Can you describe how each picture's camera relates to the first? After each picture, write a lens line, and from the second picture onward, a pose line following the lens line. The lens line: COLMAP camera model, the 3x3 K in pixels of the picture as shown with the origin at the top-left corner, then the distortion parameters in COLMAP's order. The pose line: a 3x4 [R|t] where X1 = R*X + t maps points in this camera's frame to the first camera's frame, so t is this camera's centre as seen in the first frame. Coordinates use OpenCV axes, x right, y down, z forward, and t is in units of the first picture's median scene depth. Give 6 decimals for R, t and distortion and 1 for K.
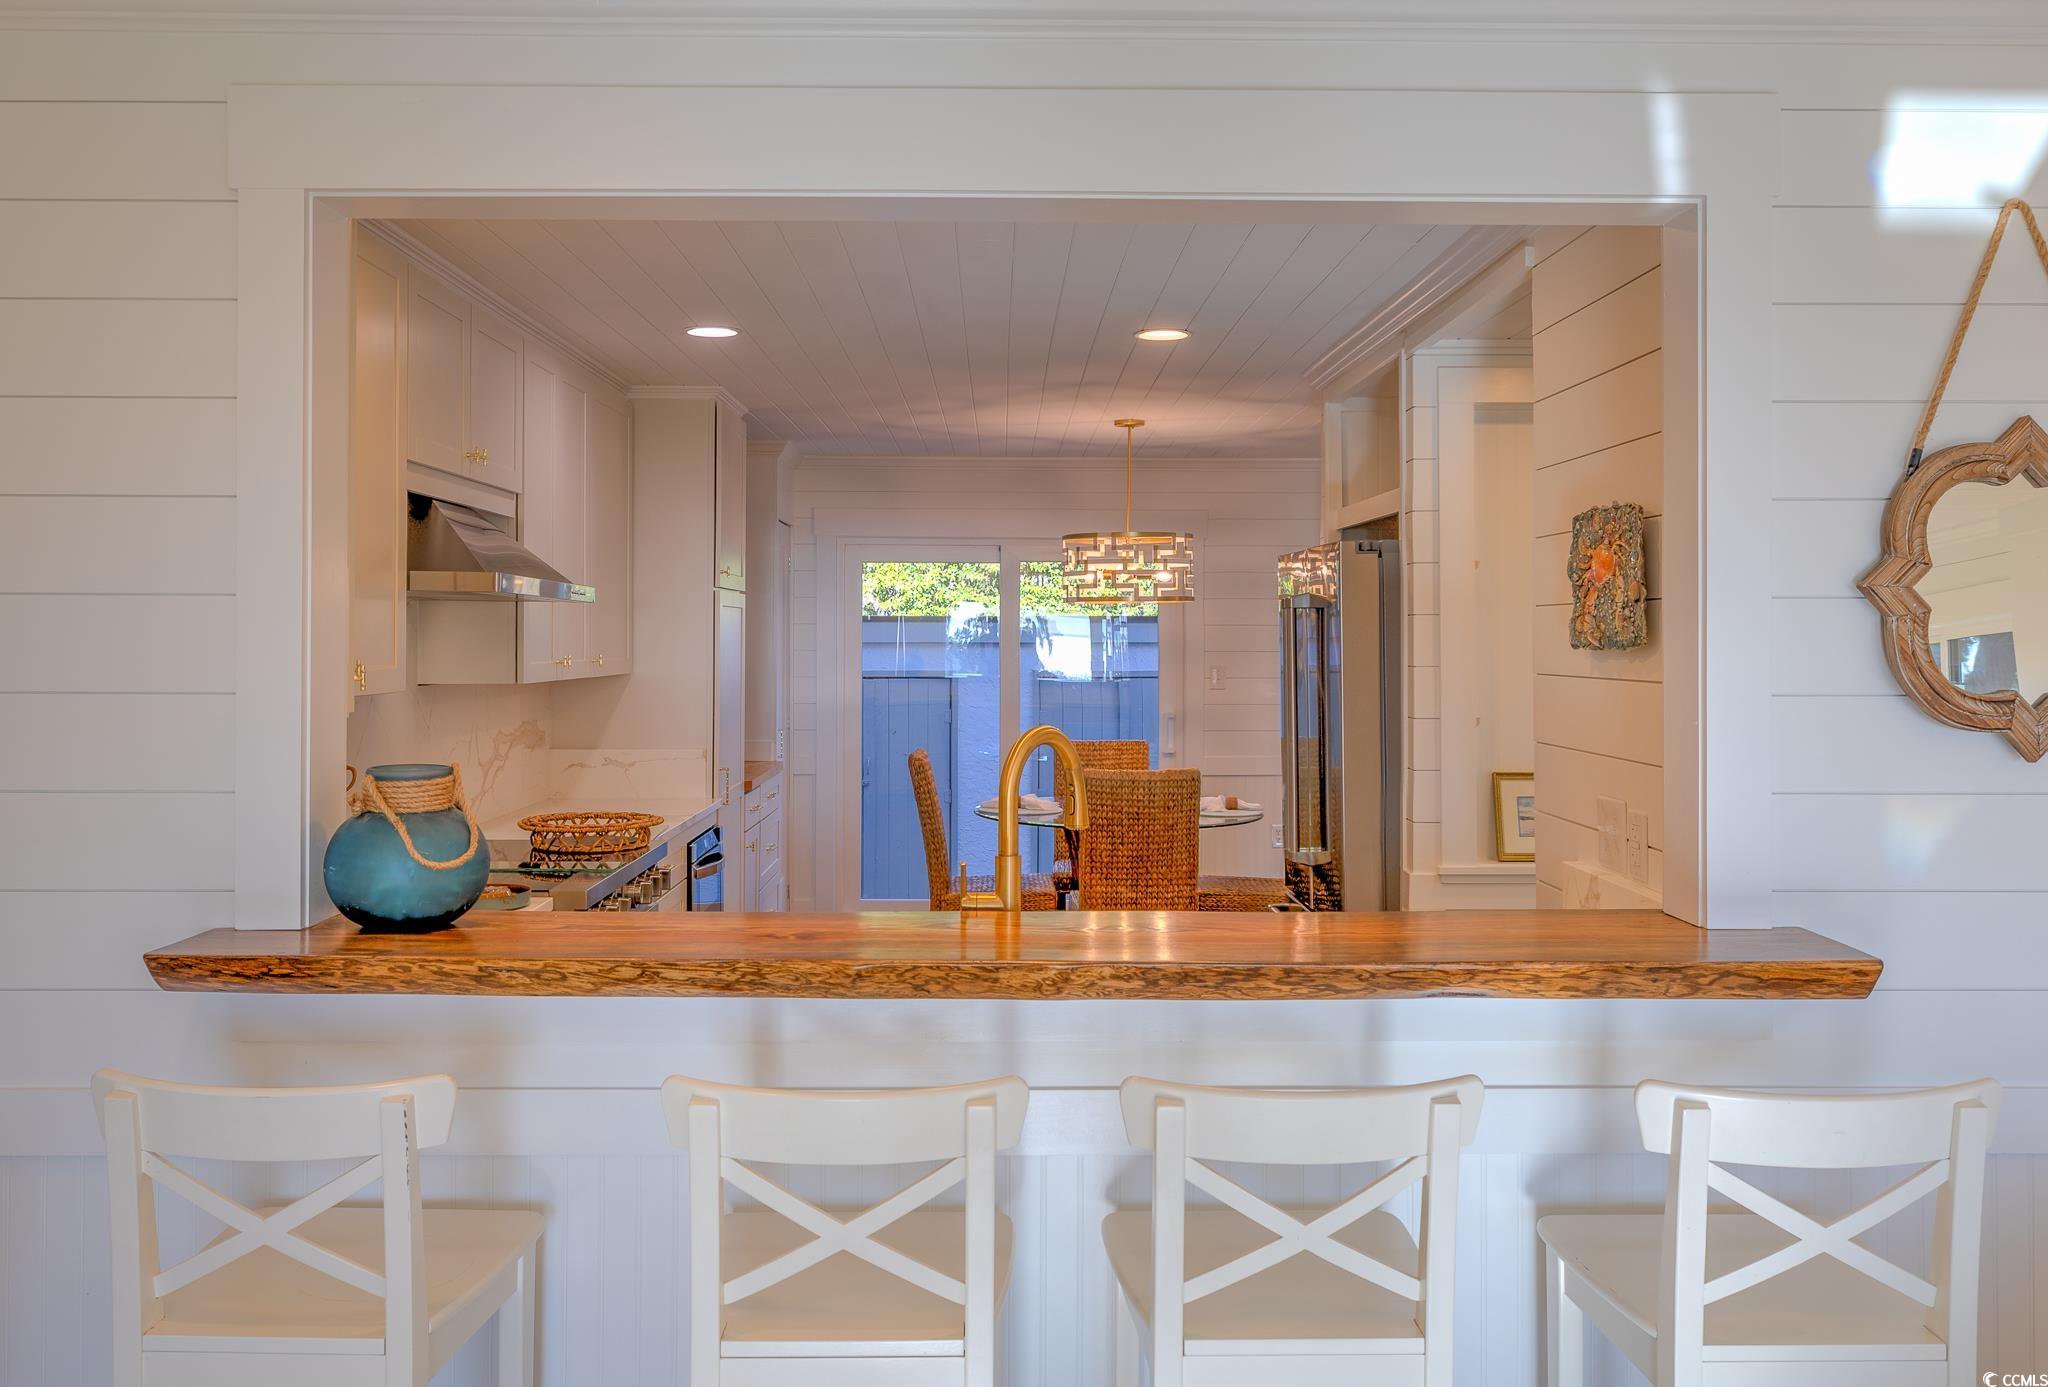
lens RADIAL K [[1711.1, 0, 985.1], [0, 1711.1, 611.0], [0, 0, 1]] dist [0.007989, 0.001899]
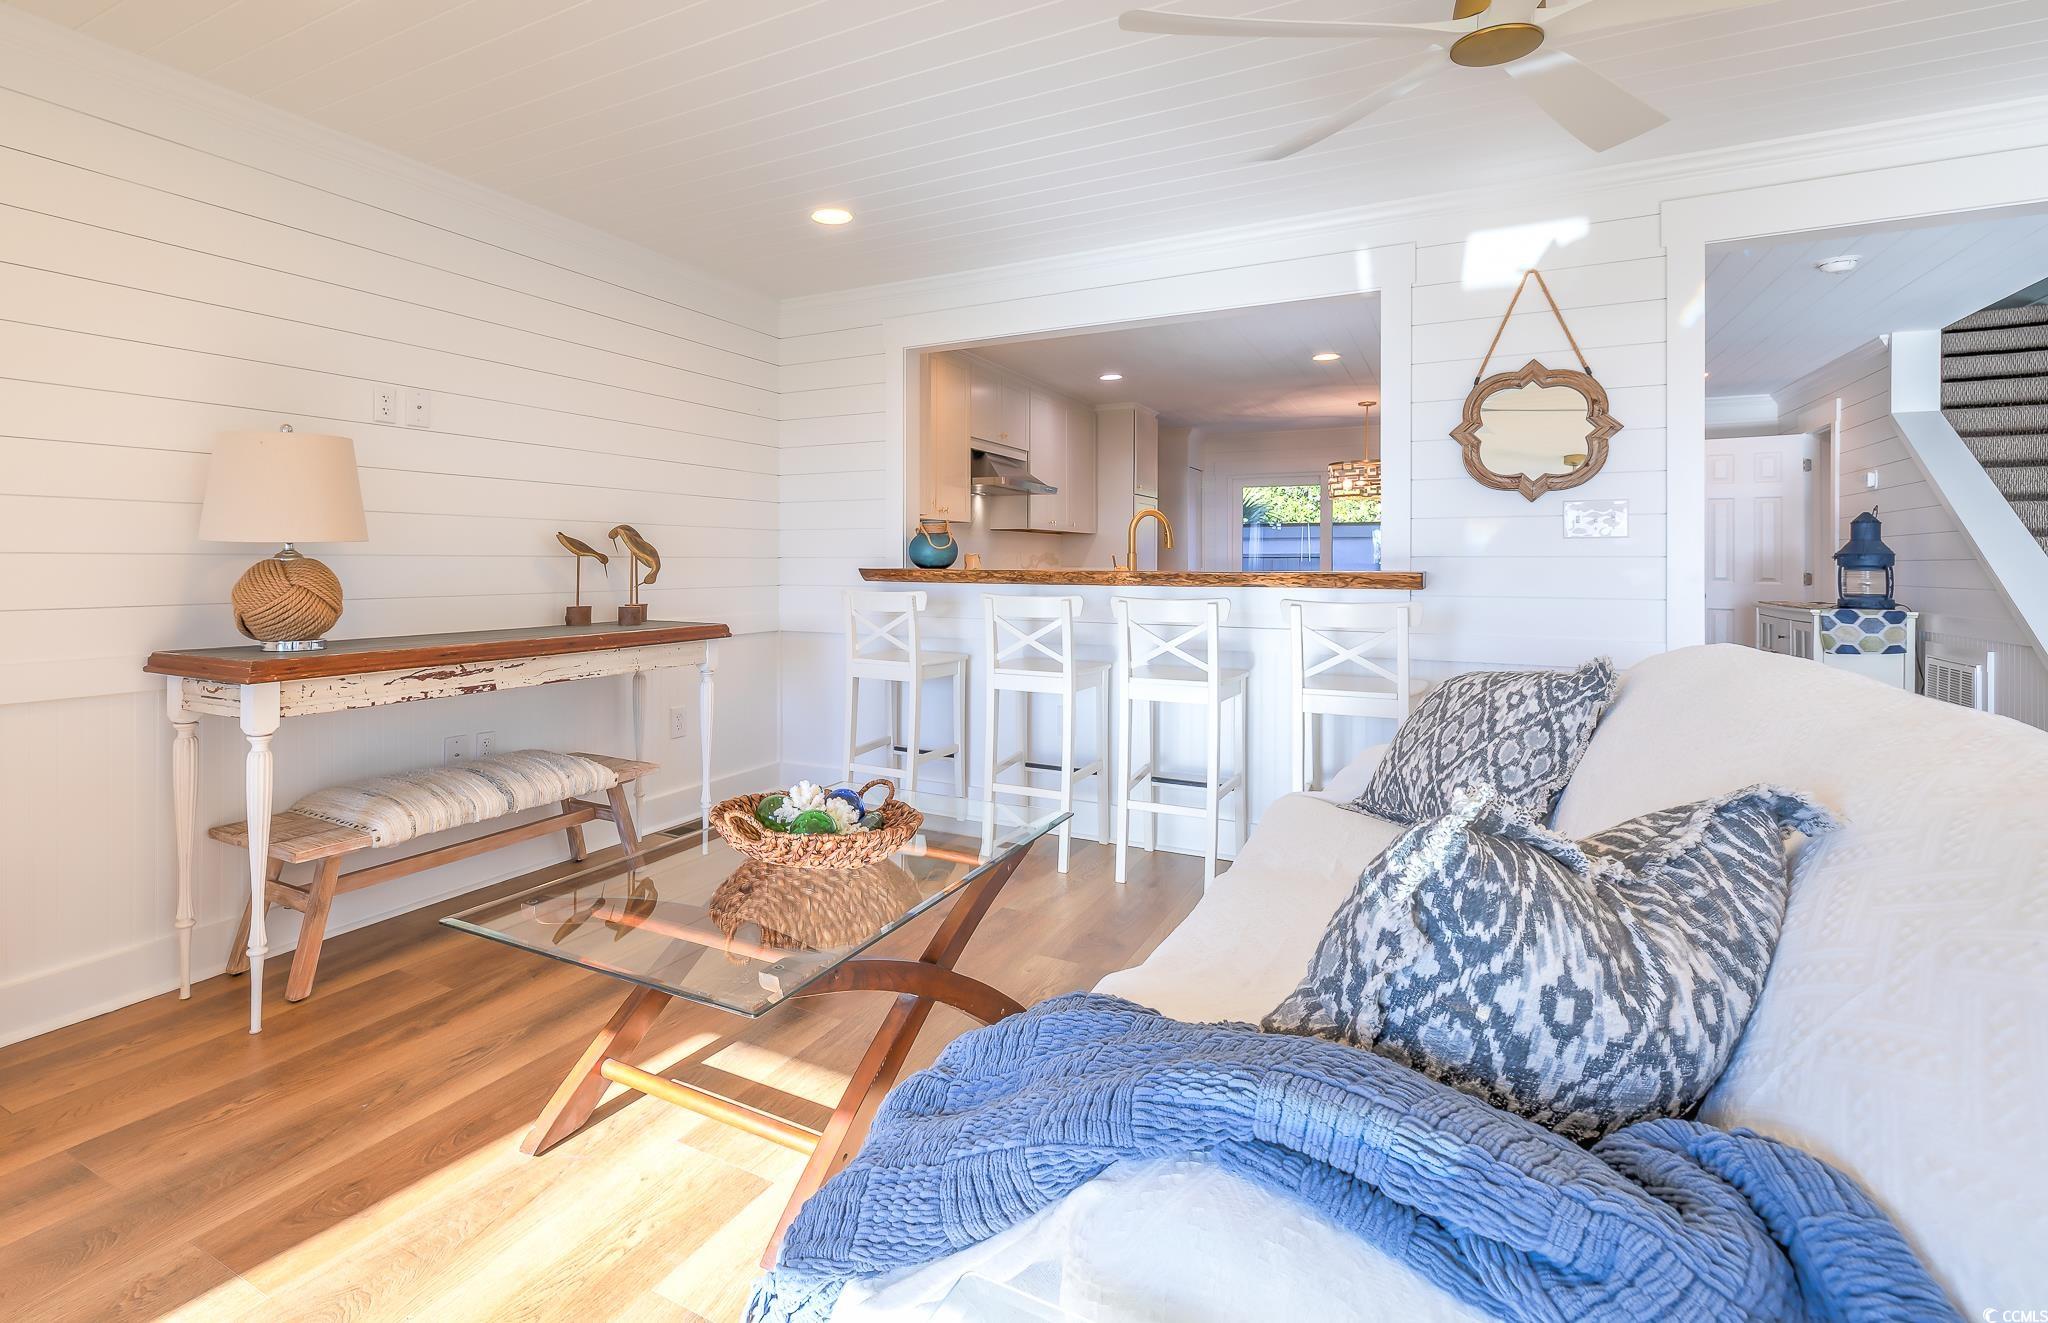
lens RADIAL K [[979.7, 0, 860.9], [0, 979.7, 555.1], [0, 0, 1]] dist [-0.008997, -0.001527]
pose [[0.851188, -0.006324, -0.524822, 0.434687], [0.009555, 0.999948, 0.003448, 0.122551], [0.524773, -0.007950, 0.851205, -0.548560]]
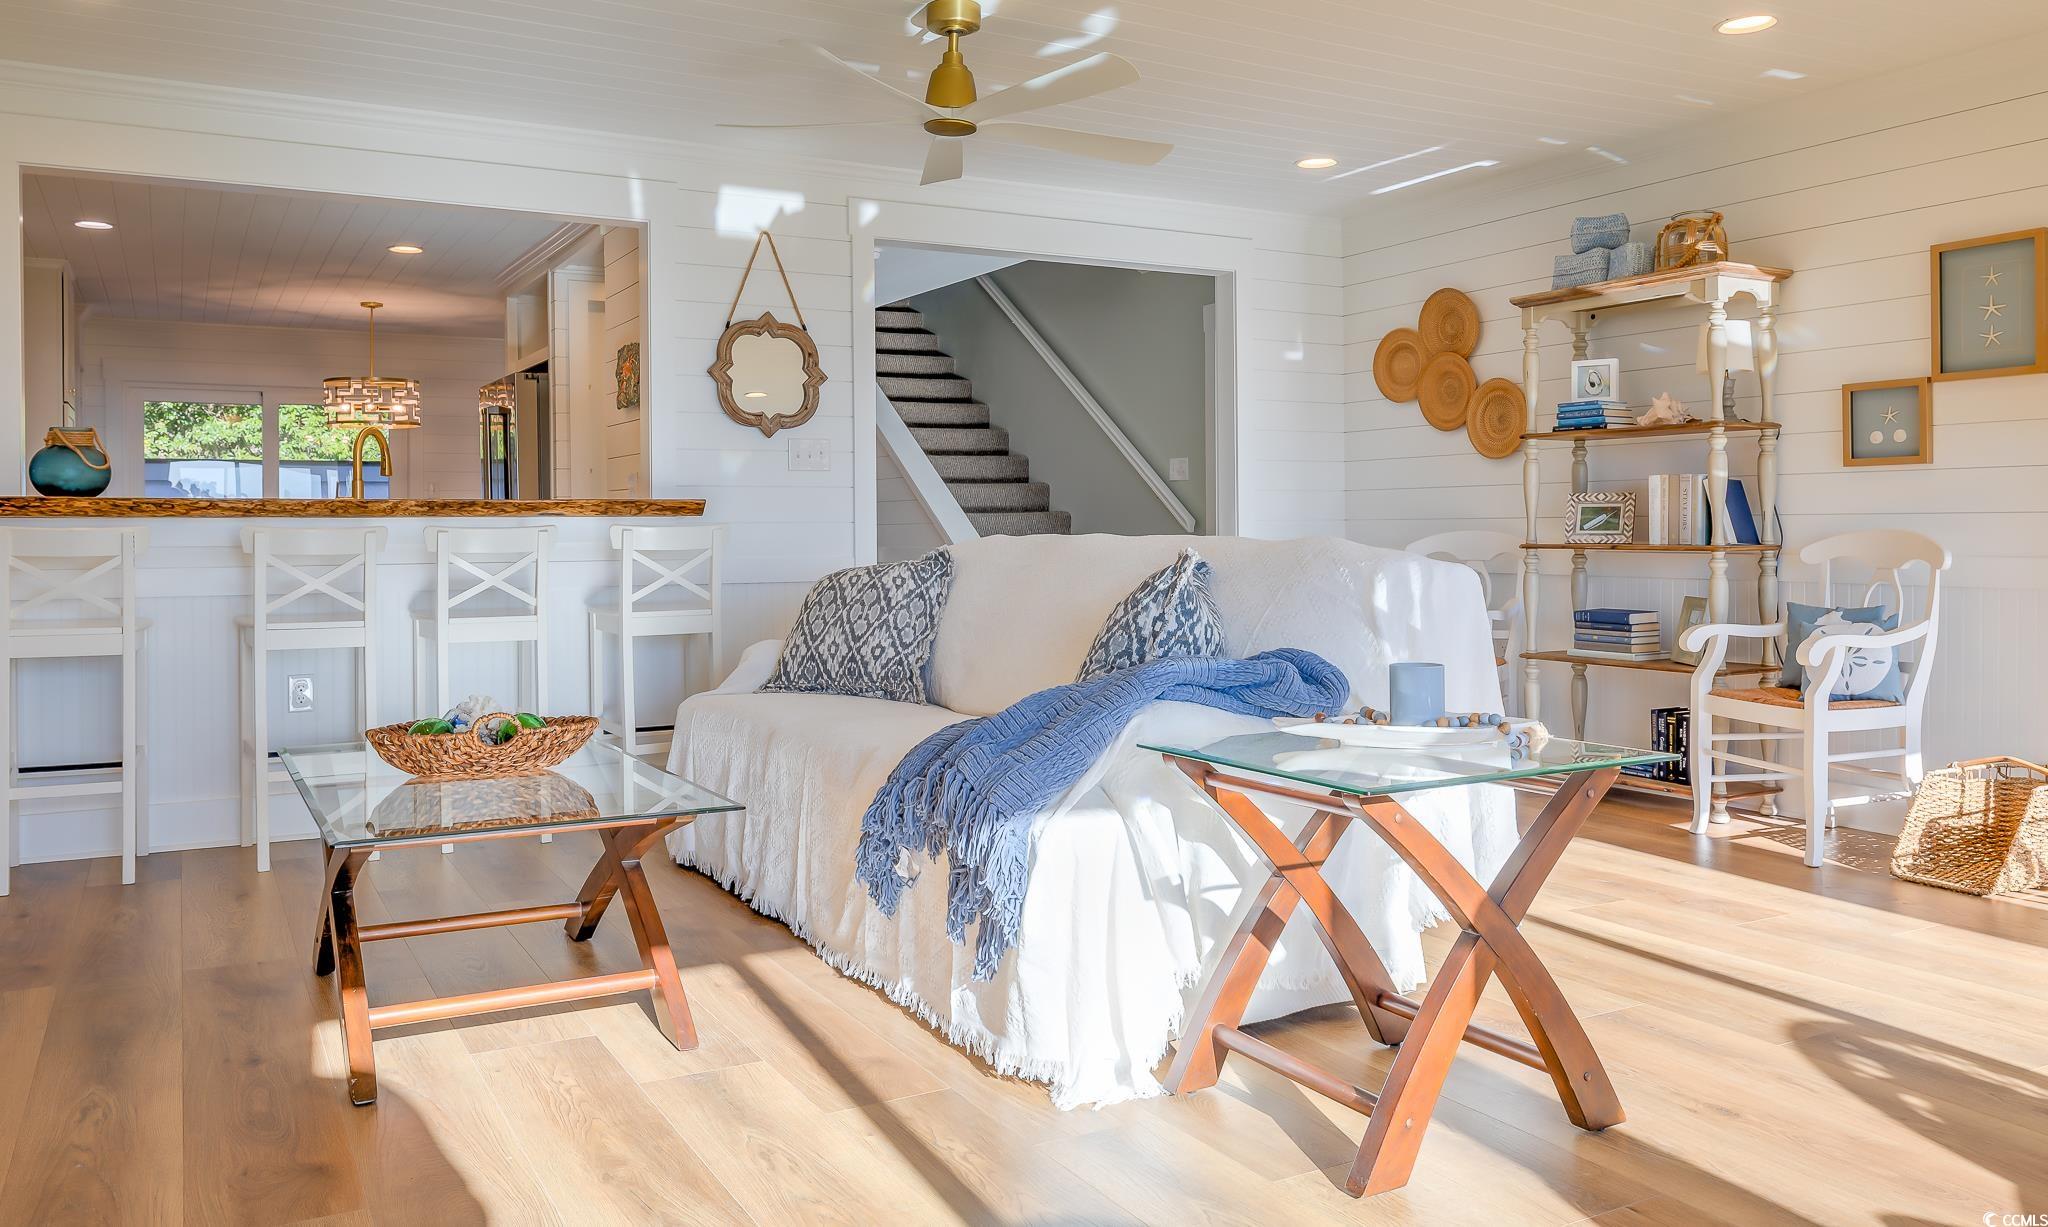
lens RADIAL K [[1561.2, 0, 1011.1], [0, 1561.2, 532.0], [0, 0, 1]] dist [0.010498, 0.006280]
pose [[0.877820, -0.010999, 0.478865, -0.200214], [0.003125, 0.999847, 0.017237, 0.161161], [-0.478981, -0.013635, 0.877719, -1.125668]]
